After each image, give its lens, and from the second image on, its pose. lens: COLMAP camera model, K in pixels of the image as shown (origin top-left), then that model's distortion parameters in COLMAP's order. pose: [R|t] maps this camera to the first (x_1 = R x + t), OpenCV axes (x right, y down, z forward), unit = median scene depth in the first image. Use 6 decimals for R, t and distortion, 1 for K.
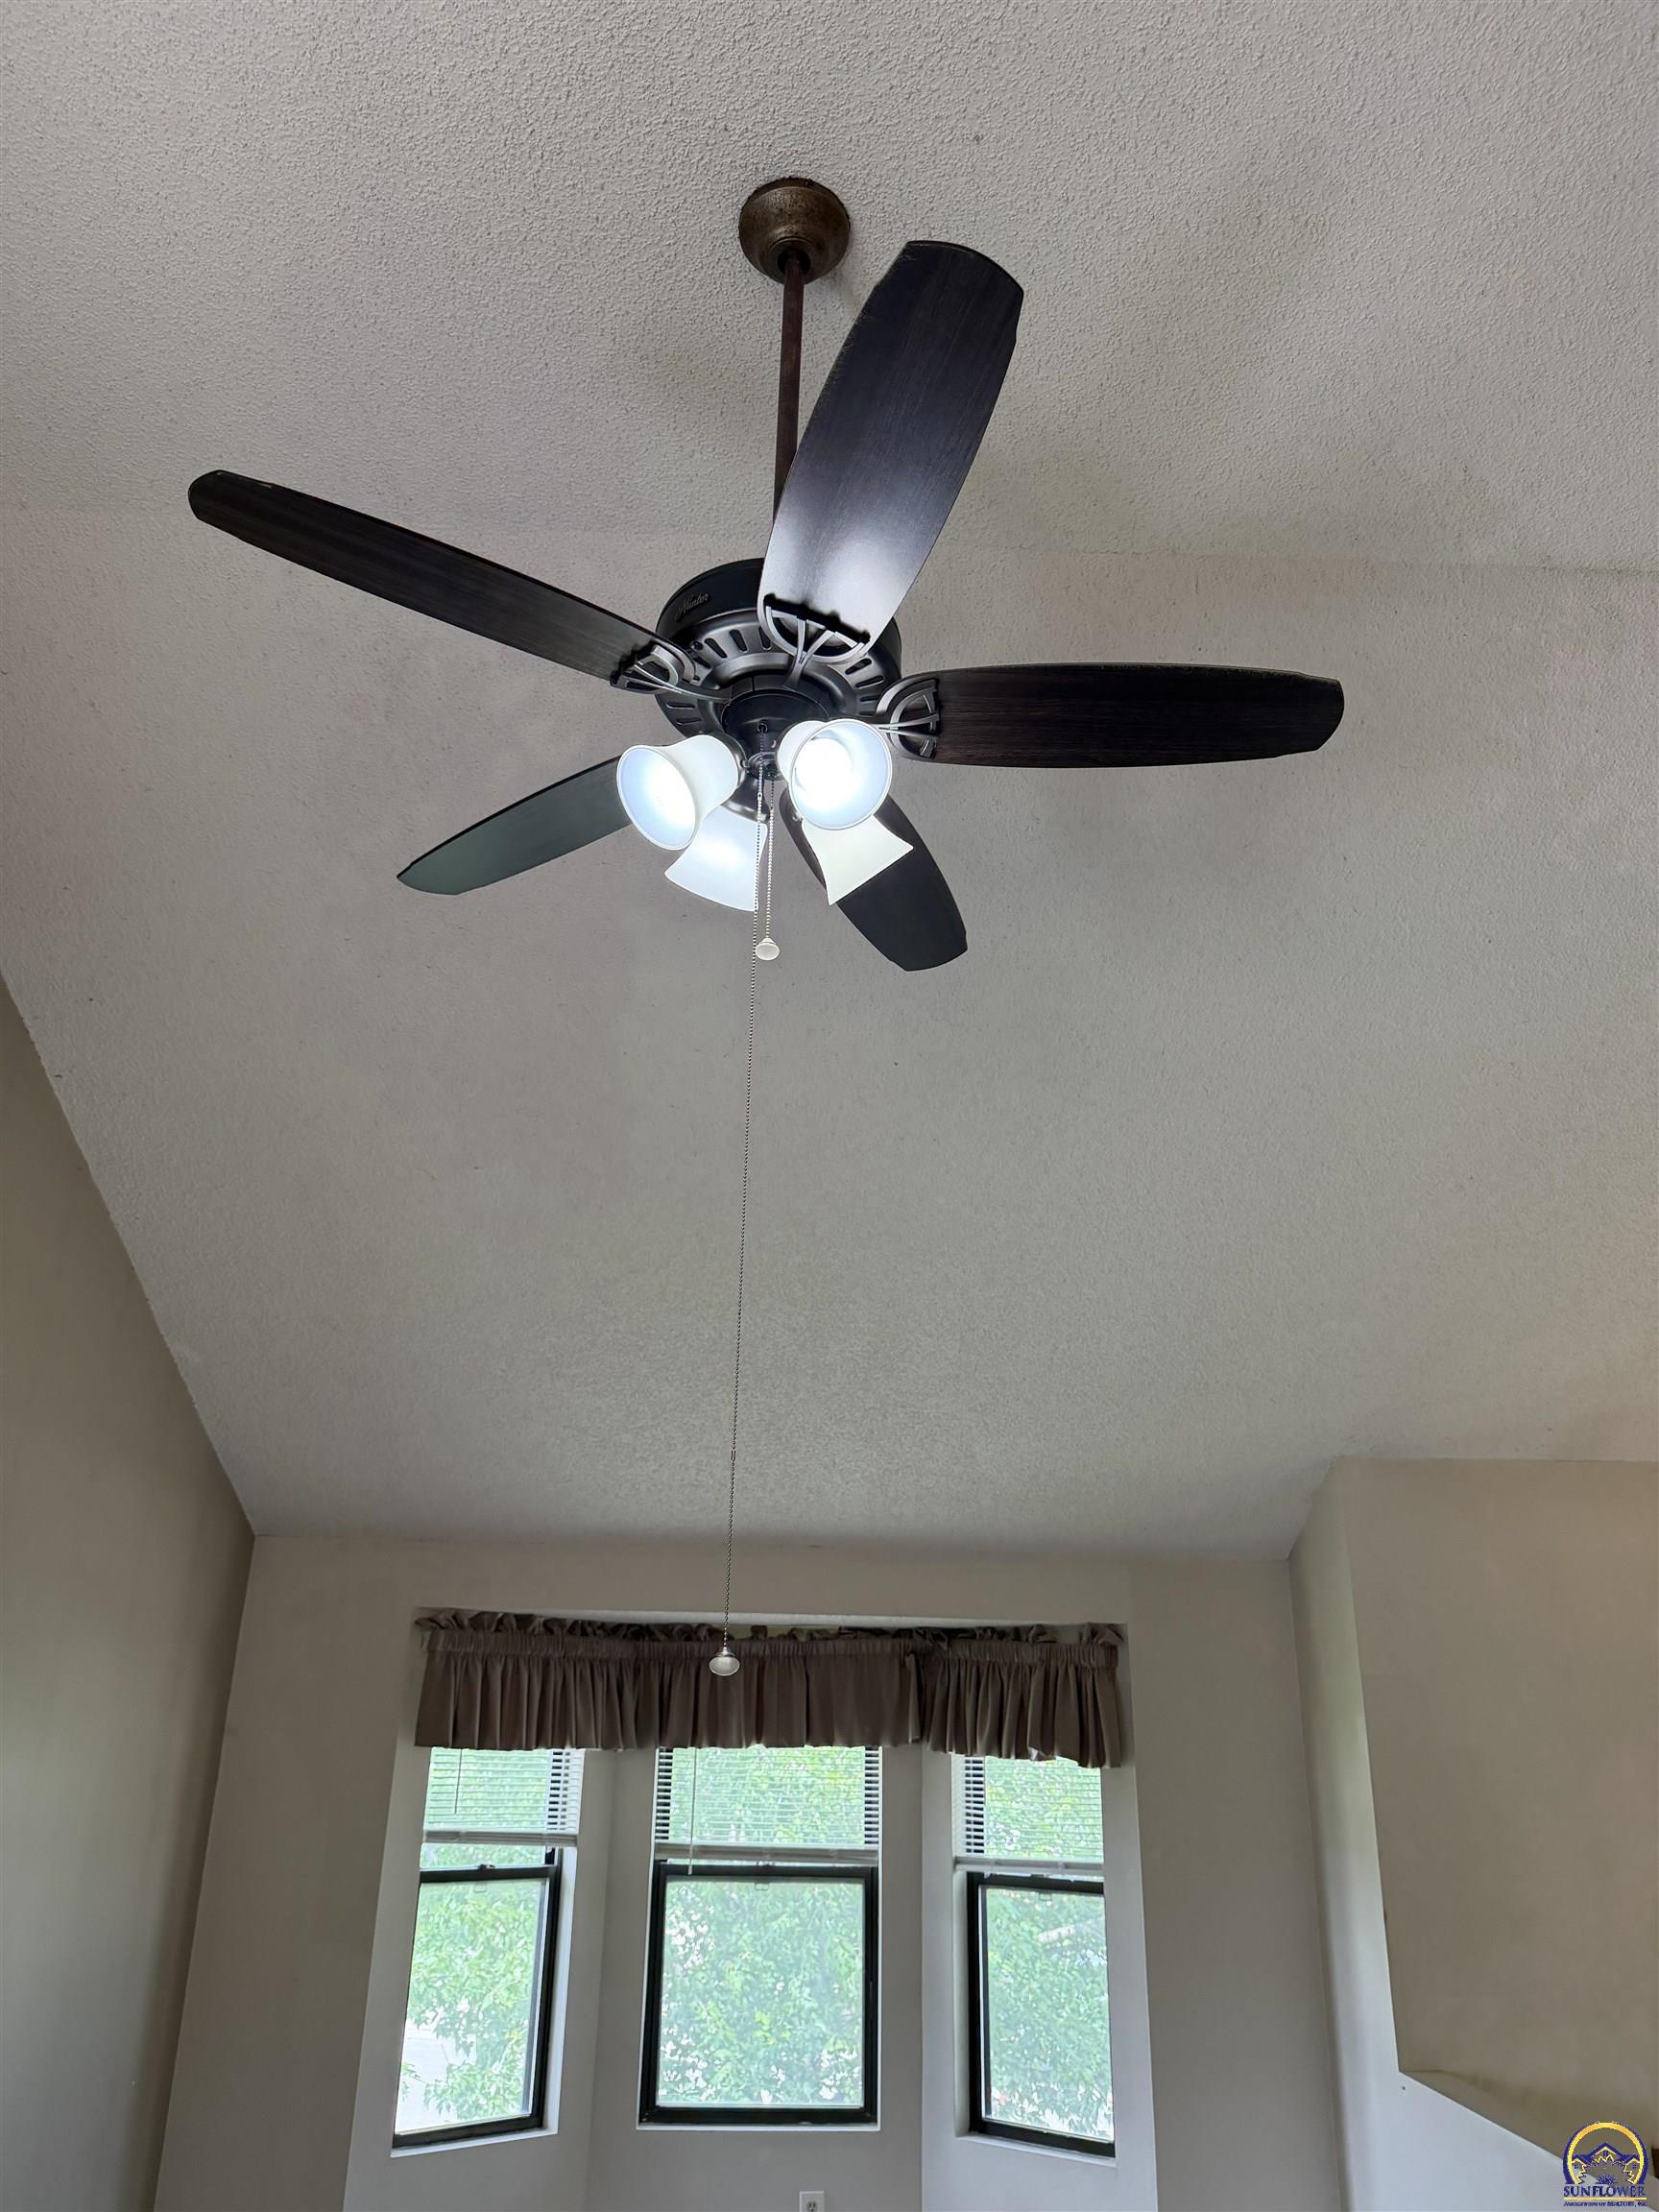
lens RADIAL K [[1598.4, 0, 821.7], [0, 1598.4, 1107.8], [0, 0, 1]] dist [0.006946, -0.010967]
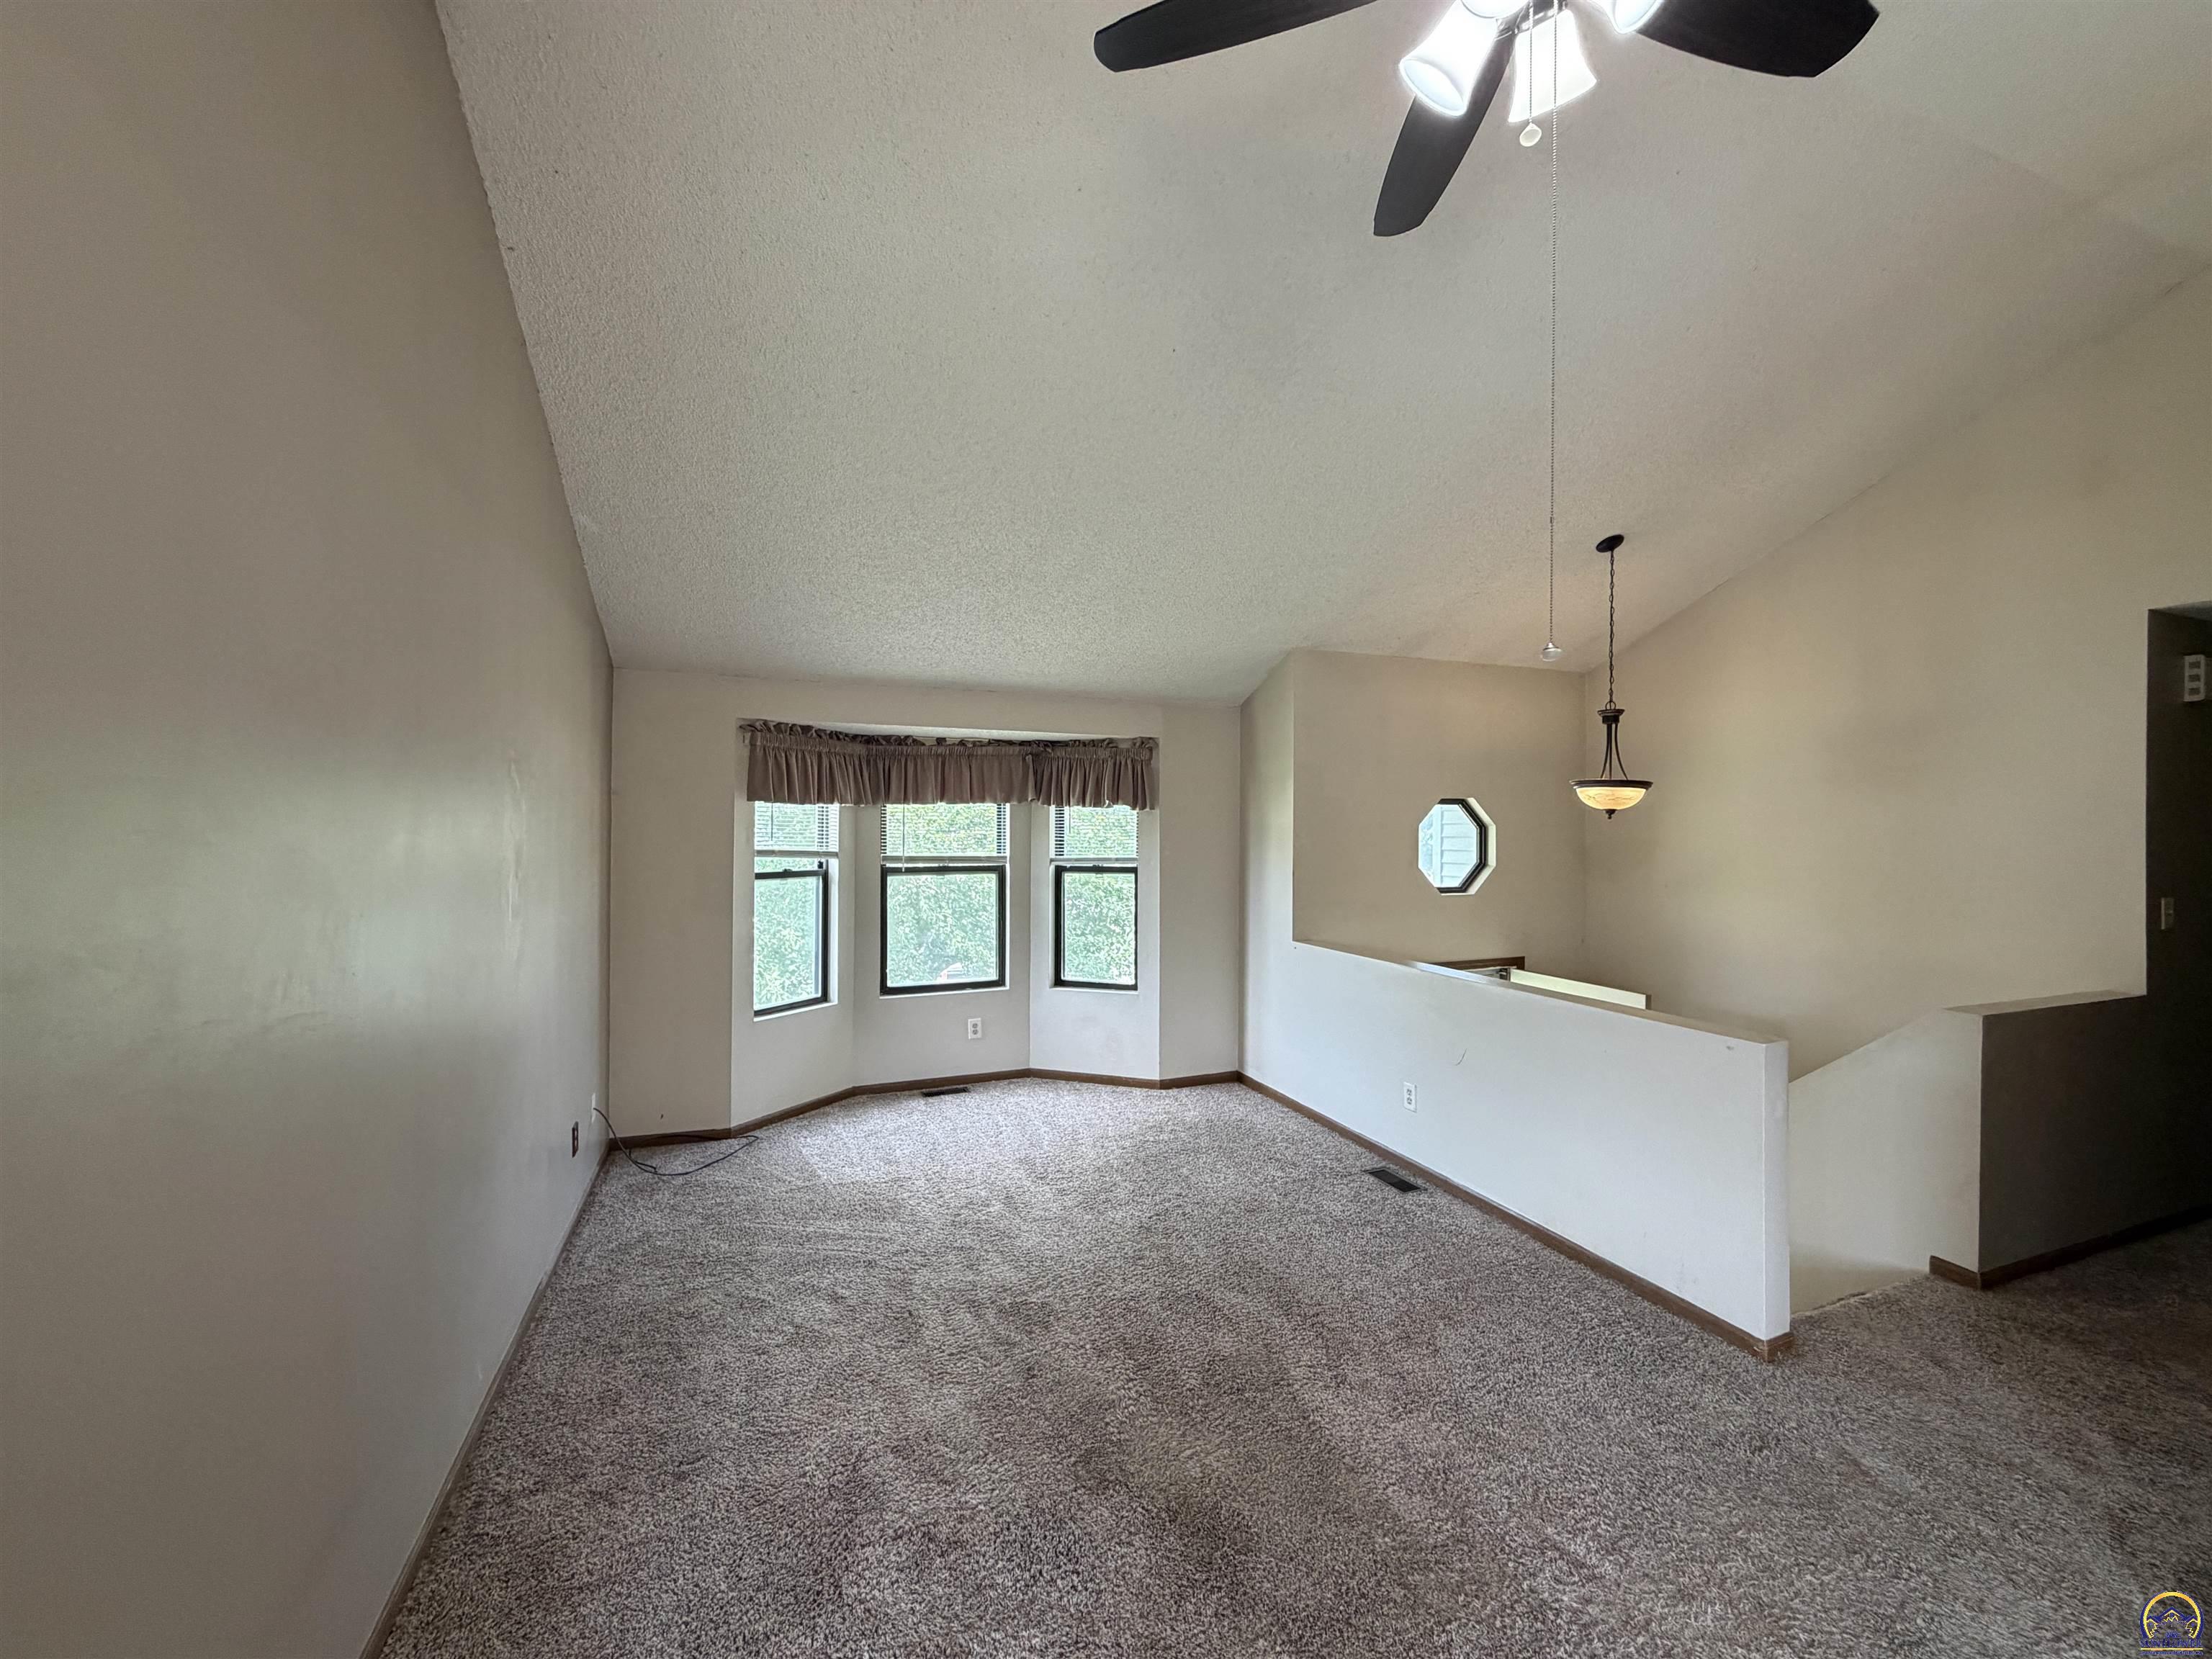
lens RADIAL K [[885.3, 0, 1114.6], [0, 885.3, 807.9], [0, 0, 1]] dist [0.010693, -0.000090]
pose [[0.939157, -0.007438, 0.343407, -0.201022], [-0.111537, 0.938984, 0.325373, 0.072314], [-0.324874, -0.343879, 0.881024, 0.093179]]
